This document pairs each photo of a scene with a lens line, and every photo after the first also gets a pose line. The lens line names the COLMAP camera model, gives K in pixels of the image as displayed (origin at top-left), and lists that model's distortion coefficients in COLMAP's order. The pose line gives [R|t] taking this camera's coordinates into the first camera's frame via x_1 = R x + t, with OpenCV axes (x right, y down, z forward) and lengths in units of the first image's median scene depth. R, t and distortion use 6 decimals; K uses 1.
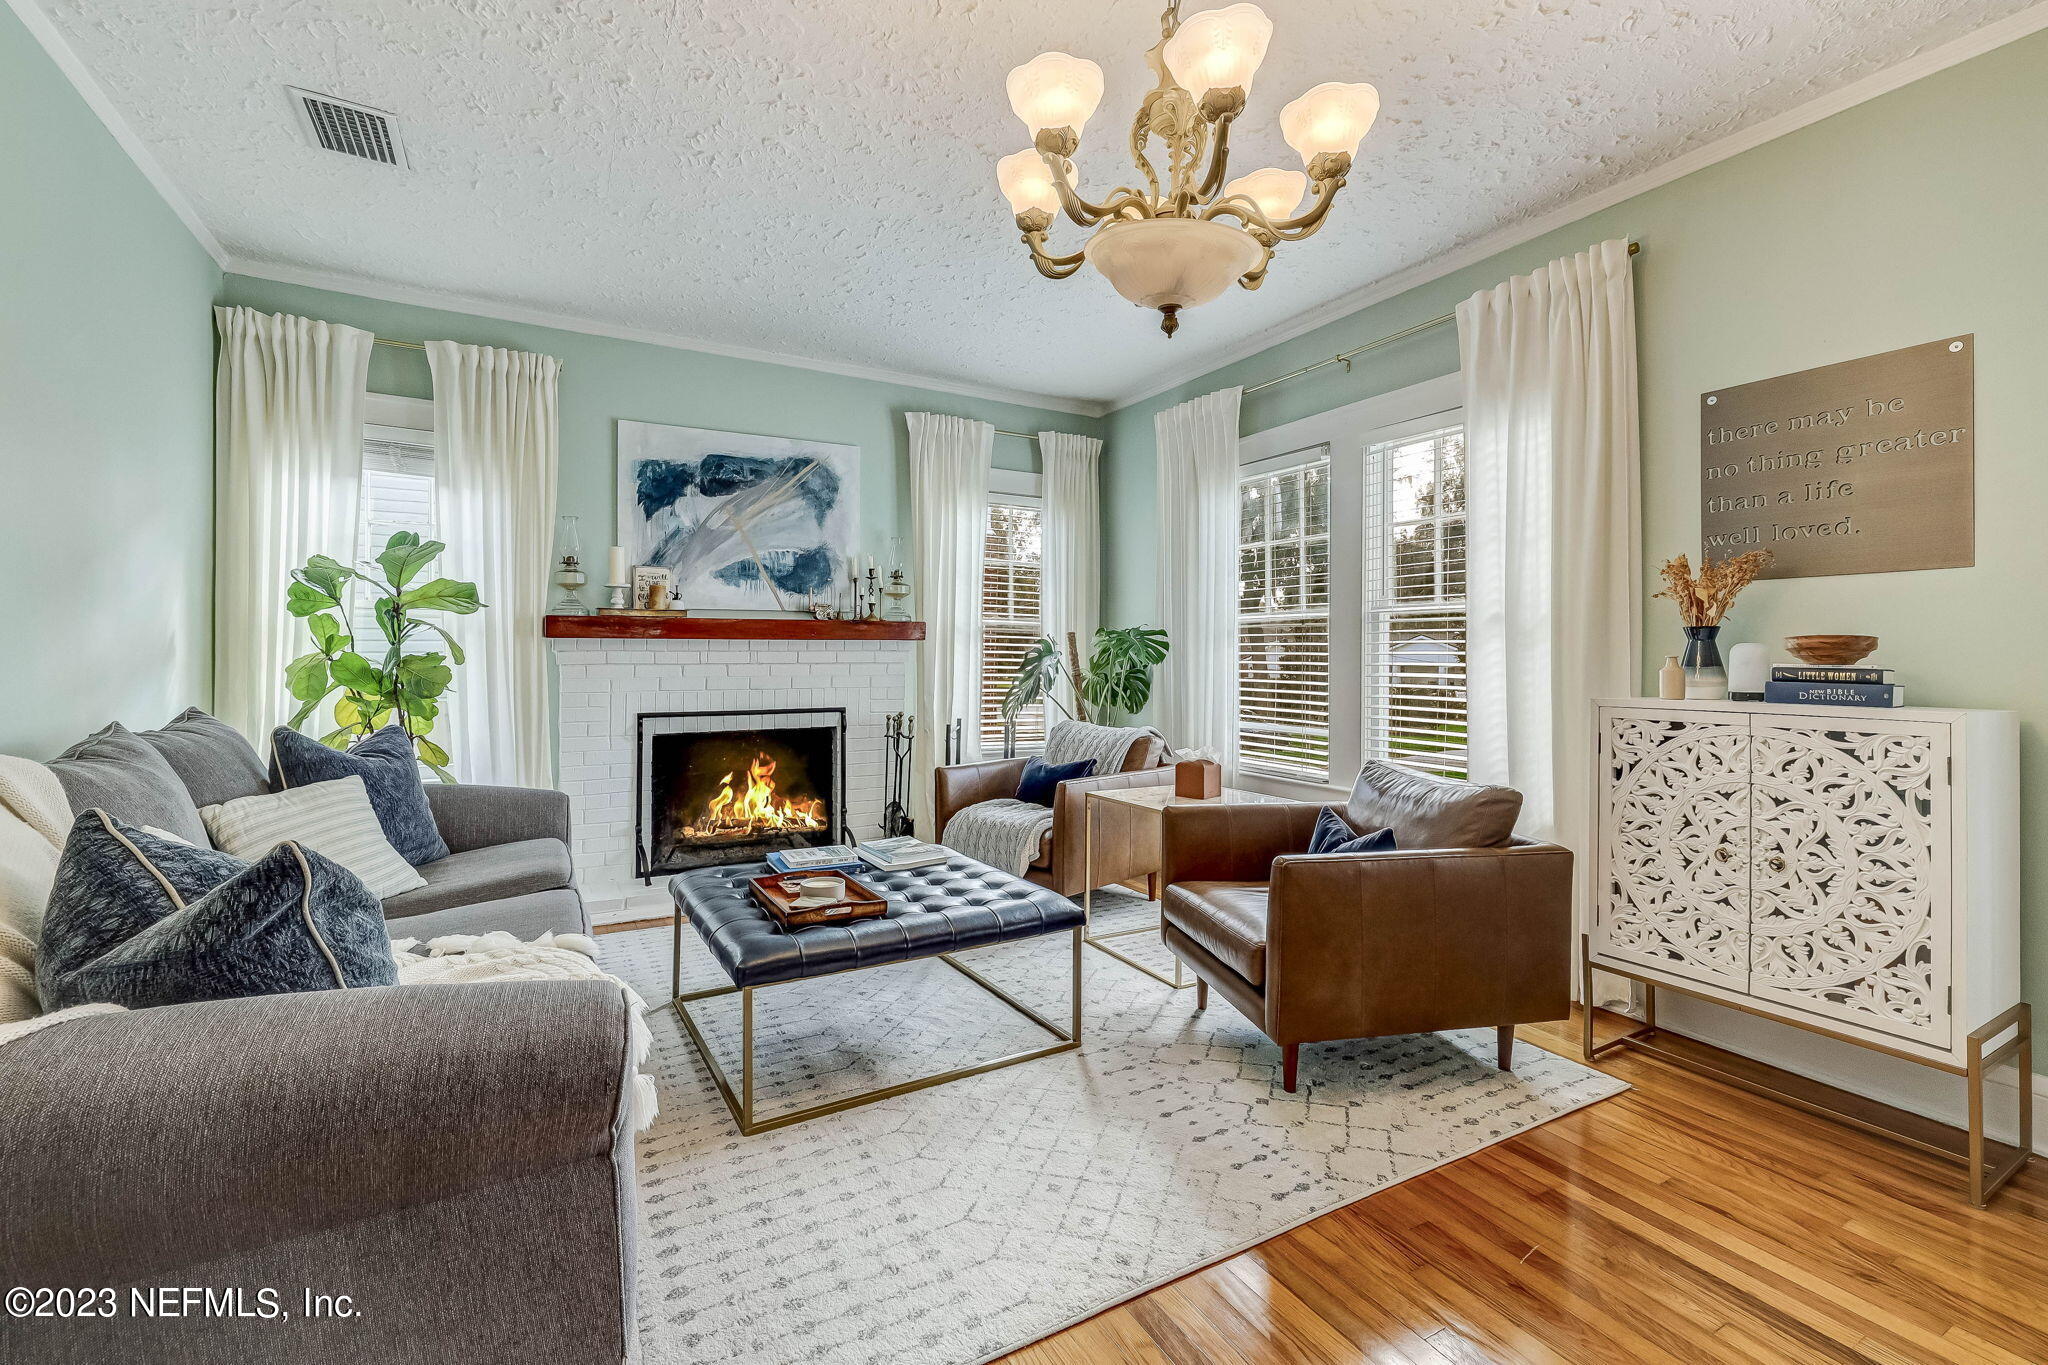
lens RADIAL K [[876.0, 0, 1016.4], [0, 876.0, 652.6], [0, 0, 1]] dist [0.001340, 0.000840]
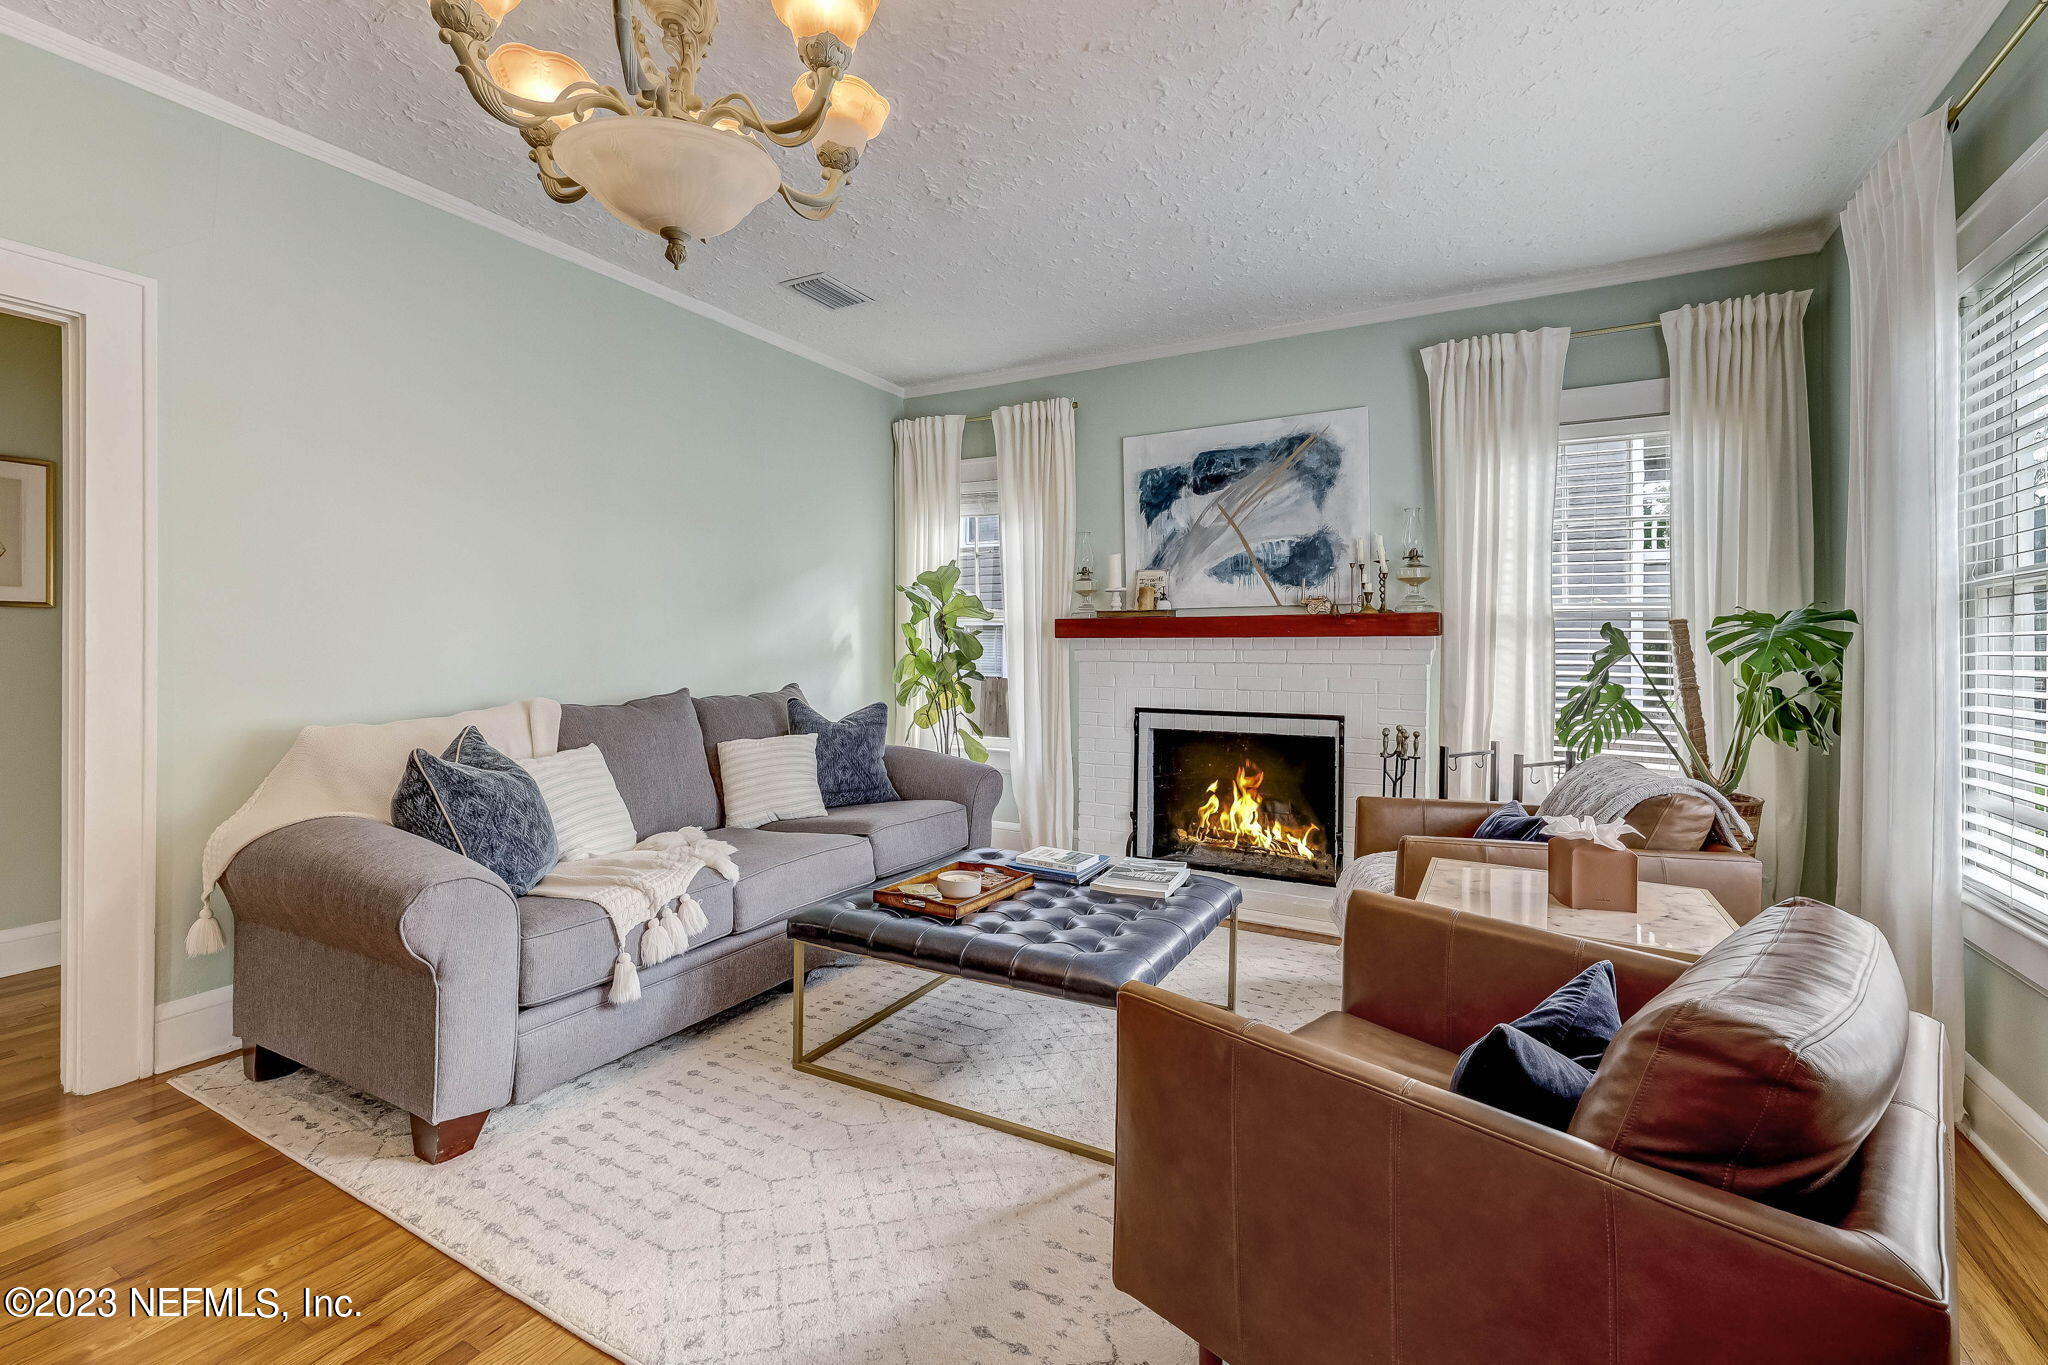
lens RADIAL K [[876.0, 0, 1034.4], [0, 876.0, 647.5], [0, 0, 1]] dist [0.001340, 0.000840]
pose [[0.529033, -0.001130, -0.848601, 0.392438], [-0.004985, 0.999978, -0.004439, 0.001321], [0.848587, 0.006579, 0.529015, 0.308098]]
